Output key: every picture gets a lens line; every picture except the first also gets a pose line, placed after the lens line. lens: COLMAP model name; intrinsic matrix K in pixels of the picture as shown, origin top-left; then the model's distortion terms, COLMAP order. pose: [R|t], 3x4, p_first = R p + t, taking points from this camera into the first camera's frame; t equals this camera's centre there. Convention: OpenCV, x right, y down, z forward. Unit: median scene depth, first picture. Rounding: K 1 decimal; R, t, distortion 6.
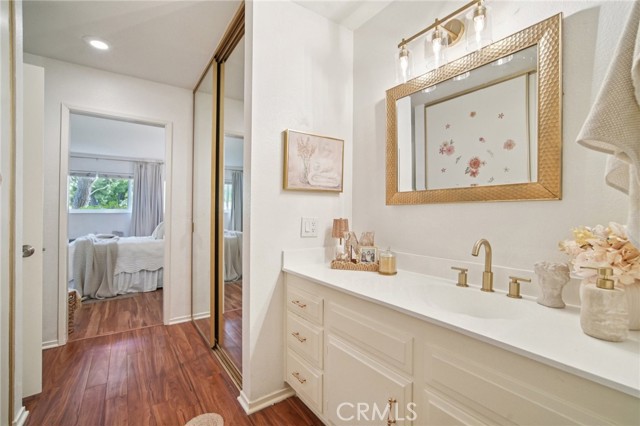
lens RADIAL K [[303.2, 0, 321.3], [0, 303.2, 208.9], [0, 0, 1]] dist [0.001098, 0.001354]
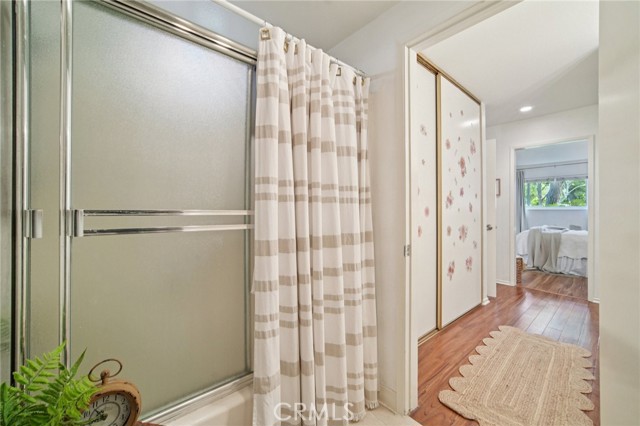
lens RADIAL K [[303.2, 0, 321.3], [0, 303.2, 208.9], [0, 0, 1]] dist [0.001098, 0.001354]
pose [[0.201204, 0.004664, -0.979538, 0.392473], [0.006828, 0.999958, 0.006163, -0.005526], [0.979526, -0.007928, 0.201164, -0.259398]]
